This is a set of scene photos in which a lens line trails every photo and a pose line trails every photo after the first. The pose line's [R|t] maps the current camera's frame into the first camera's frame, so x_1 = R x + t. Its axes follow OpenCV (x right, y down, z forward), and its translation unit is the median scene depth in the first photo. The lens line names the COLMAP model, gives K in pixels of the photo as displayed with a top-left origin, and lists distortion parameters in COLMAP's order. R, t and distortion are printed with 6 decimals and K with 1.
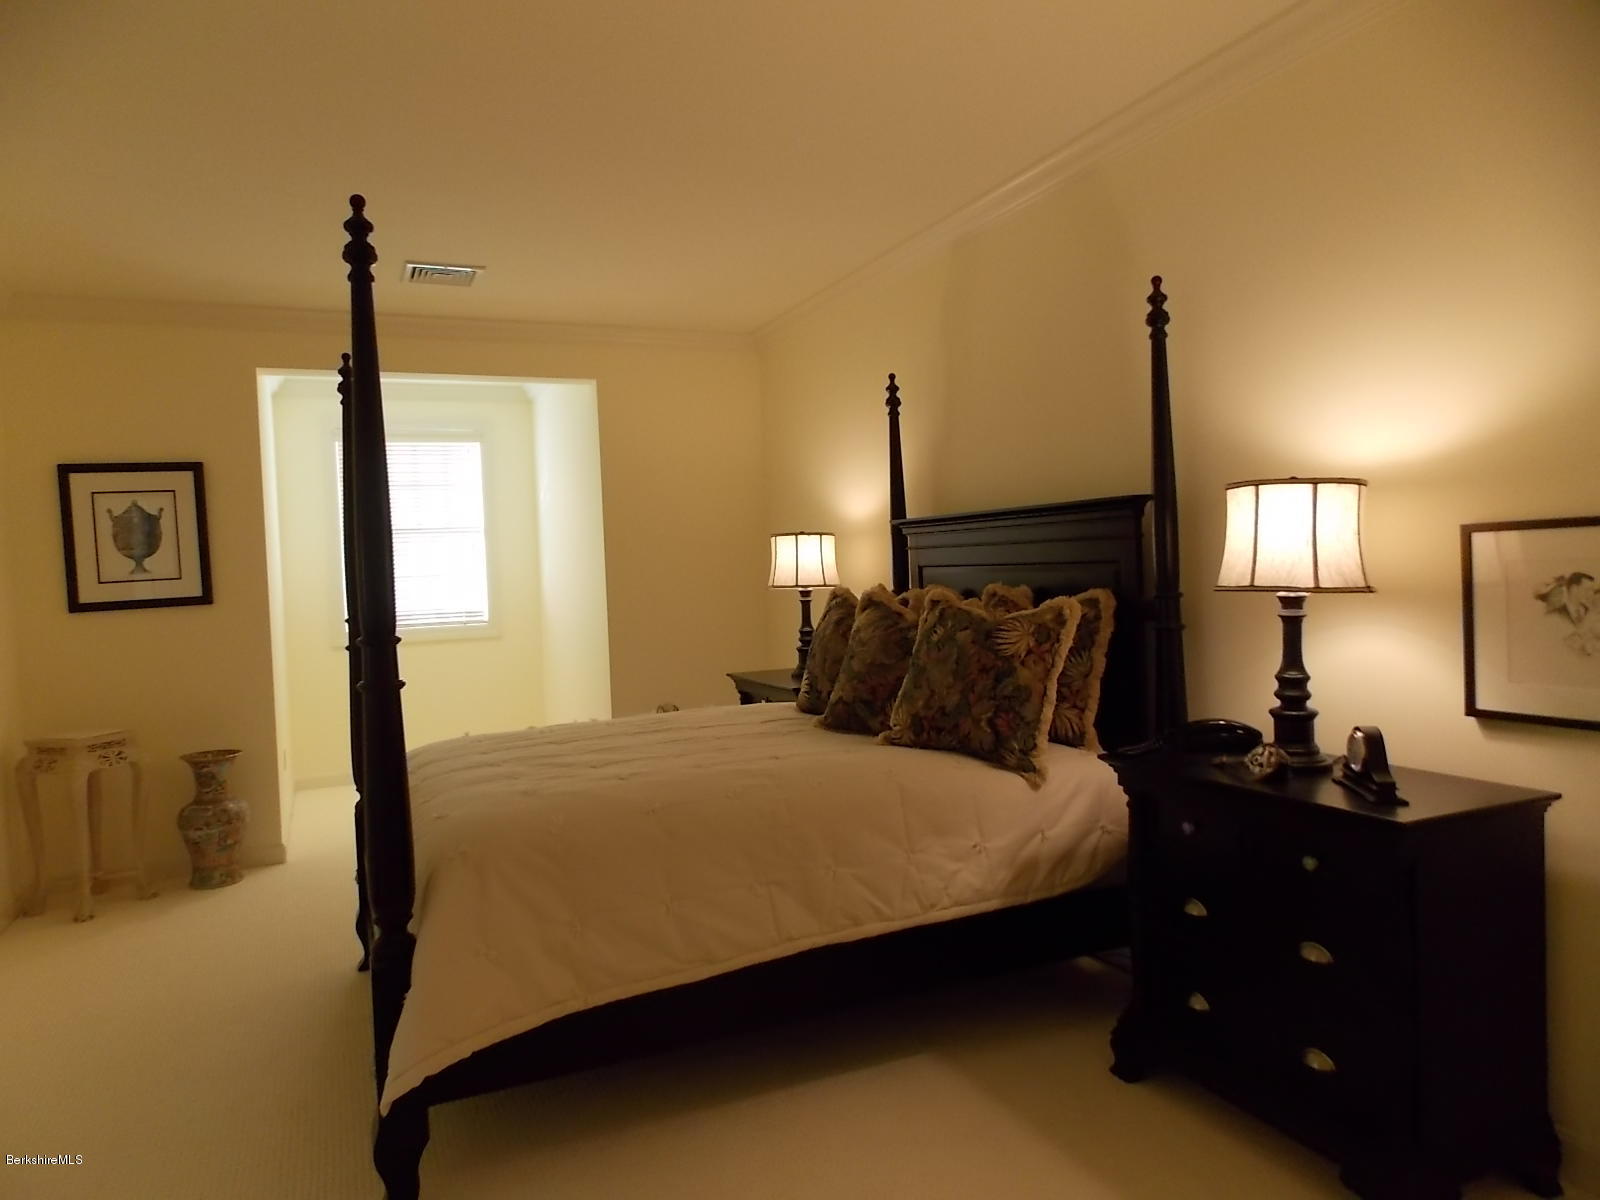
lens RADIAL K [[1059.6, 0, 809.9], [0, 1059.6, 599.3], [0, 0, 1]] dist [0.009651, -0.004211]
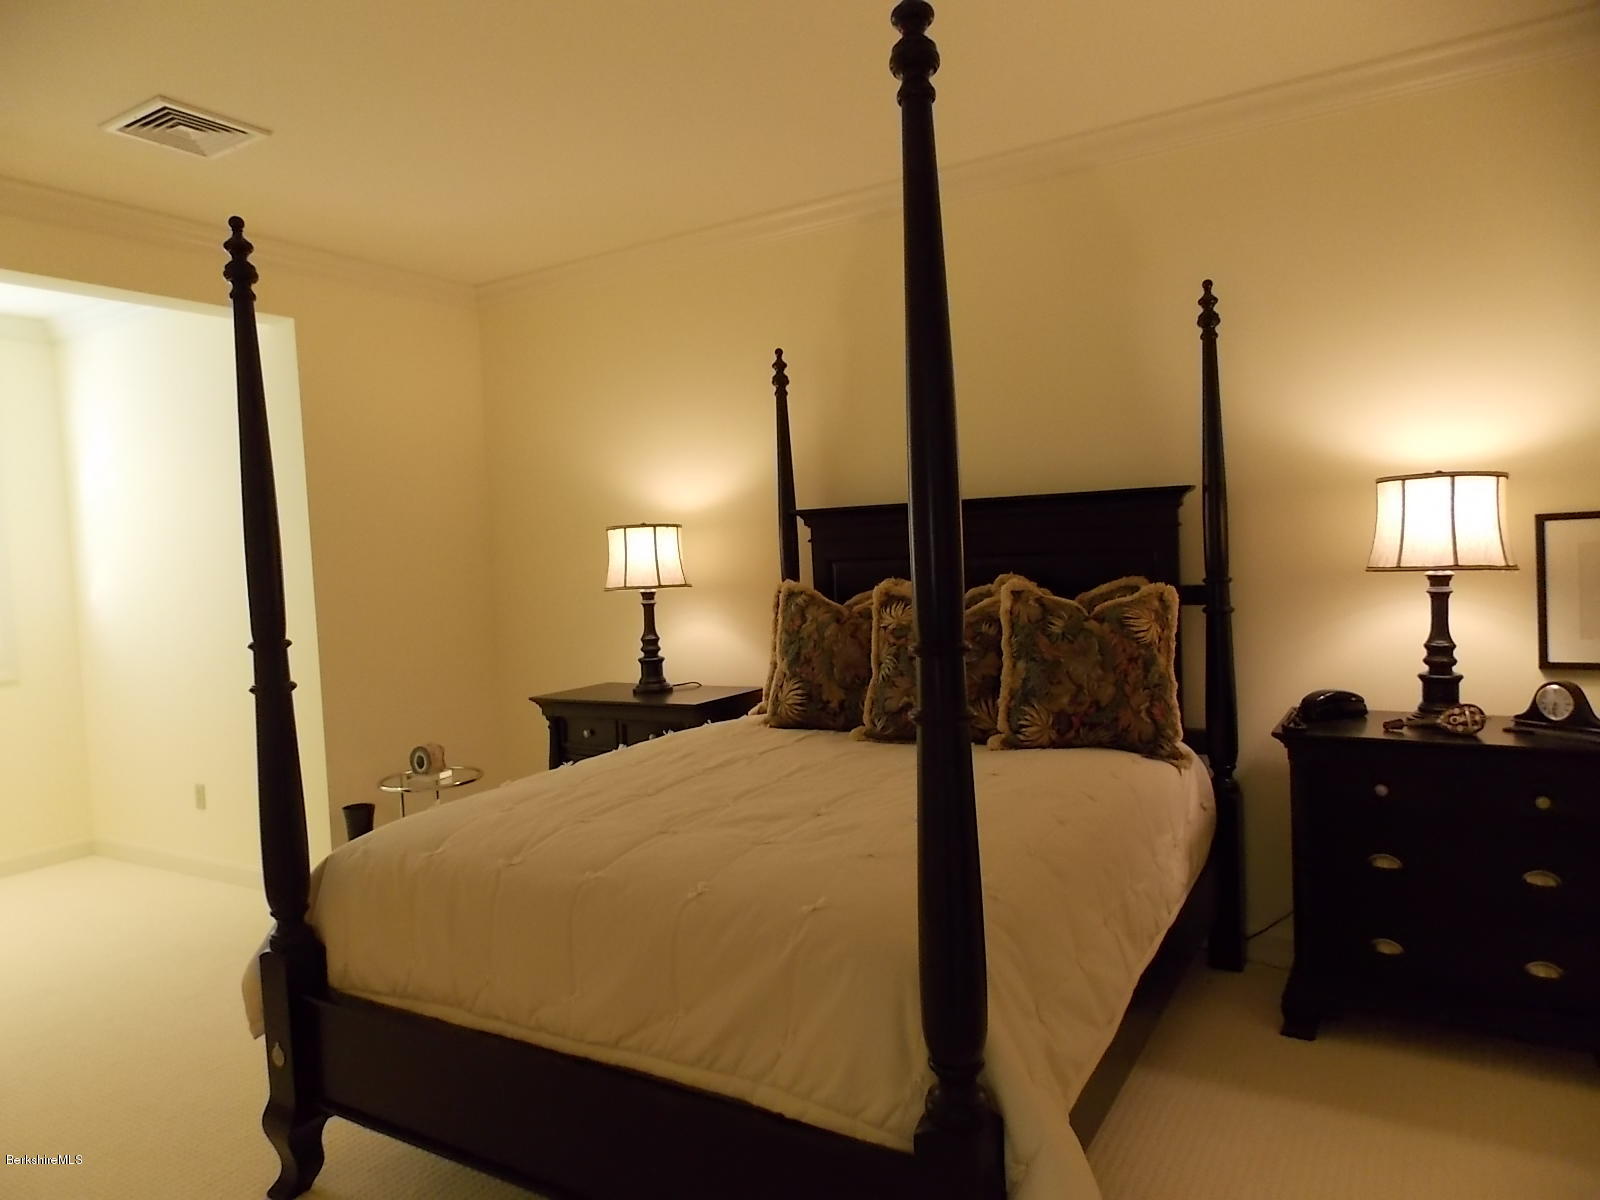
lens RADIAL K [[1059.6, 0, 800.4], [0, 1059.6, 600.7], [0, 0, 1]] dist [0.009651, -0.004211]
pose [[0.829366, -0.026744, 0.558065, -0.632774], [0.030218, 0.999539, 0.002992, 0.000600], [-0.557887, 0.014382, 0.829792, 0.361545]]
